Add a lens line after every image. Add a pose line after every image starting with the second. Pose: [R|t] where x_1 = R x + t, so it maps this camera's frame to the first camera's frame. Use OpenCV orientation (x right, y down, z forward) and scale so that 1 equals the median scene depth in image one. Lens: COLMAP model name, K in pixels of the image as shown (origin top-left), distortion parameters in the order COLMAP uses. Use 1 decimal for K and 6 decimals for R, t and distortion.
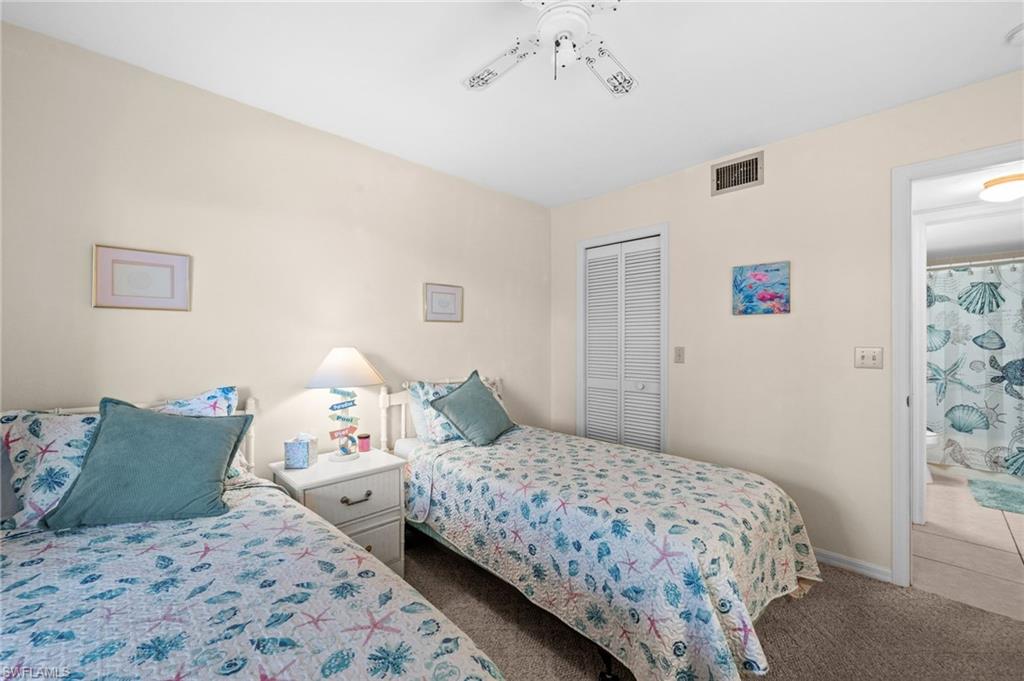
lens RADIAL K [[411.8, 0, 514.2], [0, 411.8, 336.2], [0, 0, 1]] dist [-0.001326, 0.000355]
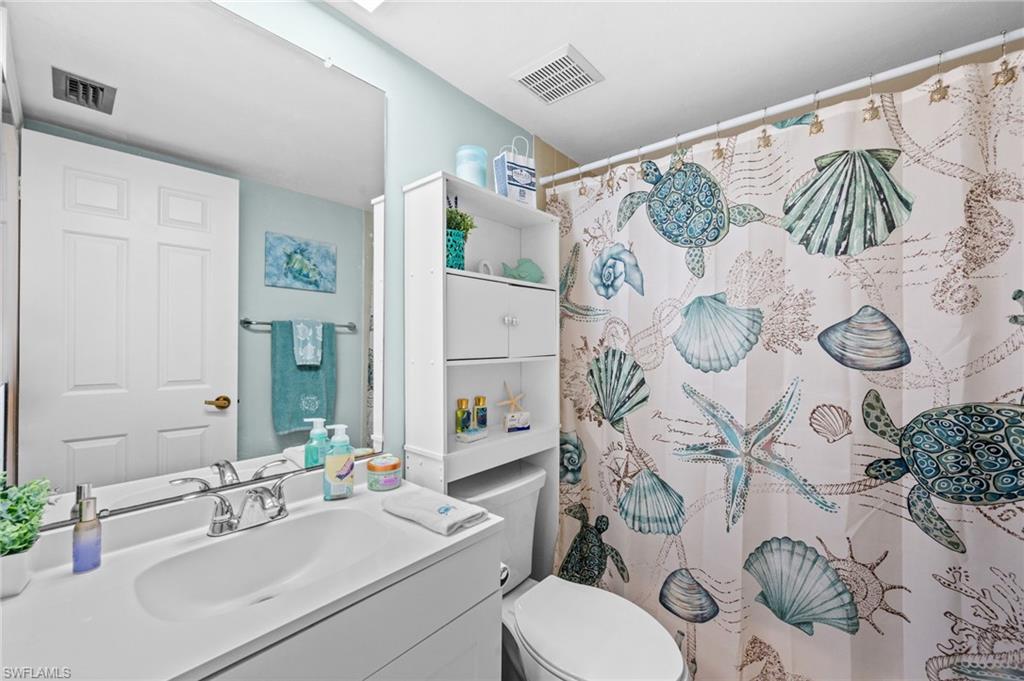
lens RADIAL K [[411.8, 0, 512.6], [0, 411.8, 336.6], [0, 0, 1]] dist [-0.001326, 0.000355]
pose [[0.994436, 0.011817, 0.104678, 0.854733], [-0.012247, 0.999919, 0.003464, 0.010031], [-0.104628, -0.004727, 0.994500, 0.715944]]
